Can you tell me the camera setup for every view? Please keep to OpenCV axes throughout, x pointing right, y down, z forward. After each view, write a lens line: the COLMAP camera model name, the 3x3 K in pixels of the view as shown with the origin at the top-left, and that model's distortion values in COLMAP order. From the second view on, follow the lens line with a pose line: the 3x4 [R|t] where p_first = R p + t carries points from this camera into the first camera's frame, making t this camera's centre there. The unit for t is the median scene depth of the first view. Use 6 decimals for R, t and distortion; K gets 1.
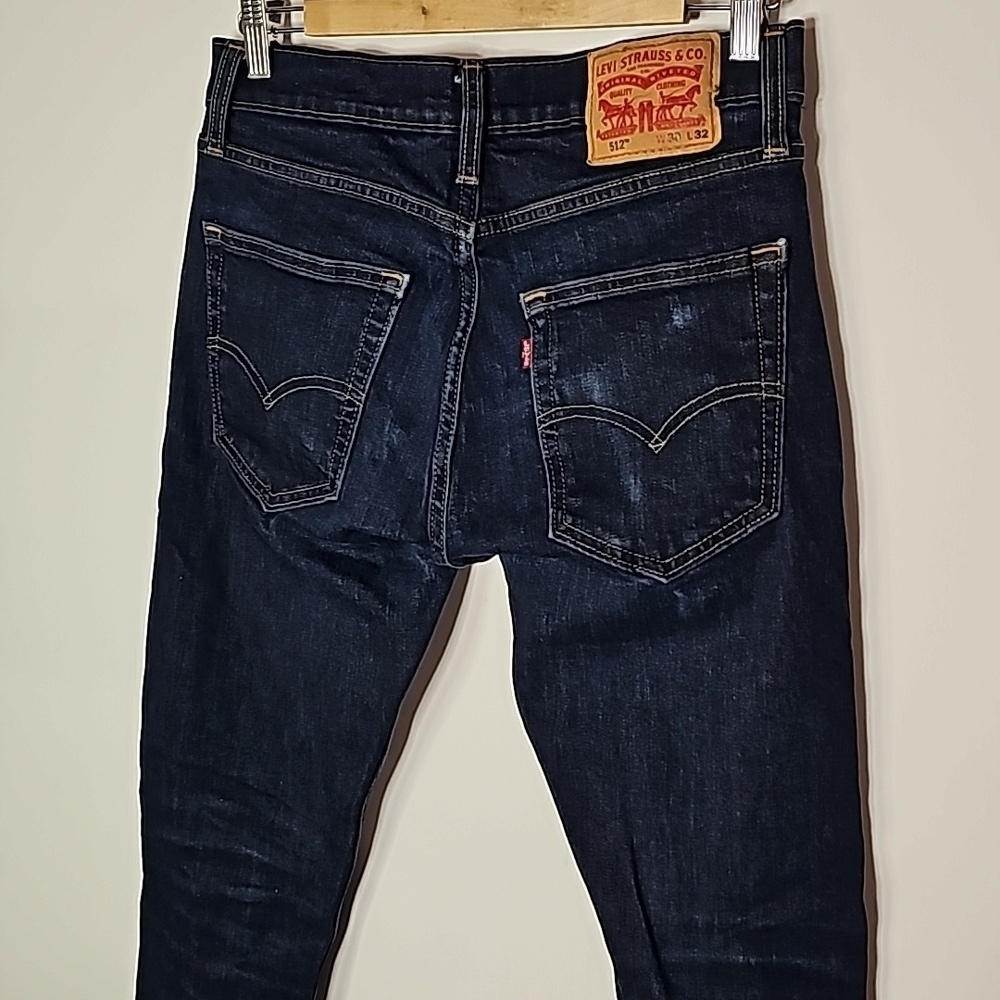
lens RADIAL K [[1511.1, 0, 536.7], [0, 1511.1, 463.2], [0, 0, 1]] dist [0.186708, -0.764435]
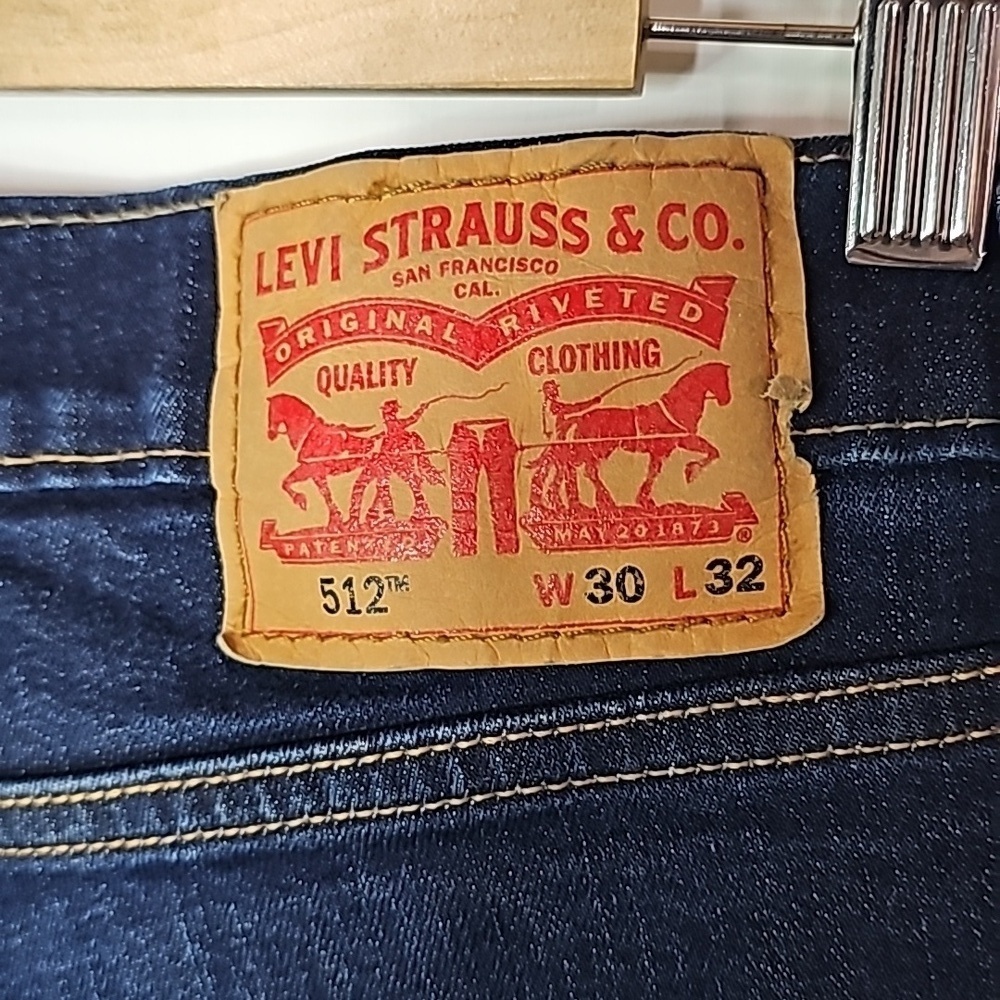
lens RADIAL K [[1511.1, 0, 536.7], [0, 1511.1, 463.2], [0, 0, 1]] dist [0.186708, -0.764435]
pose [[0.971761, -0.013535, 0.235580, 0.026092], [0.024022, 0.998841, -0.041704, -0.221045], [-0.234742, 0.046186, 0.970960, 0.776833]]
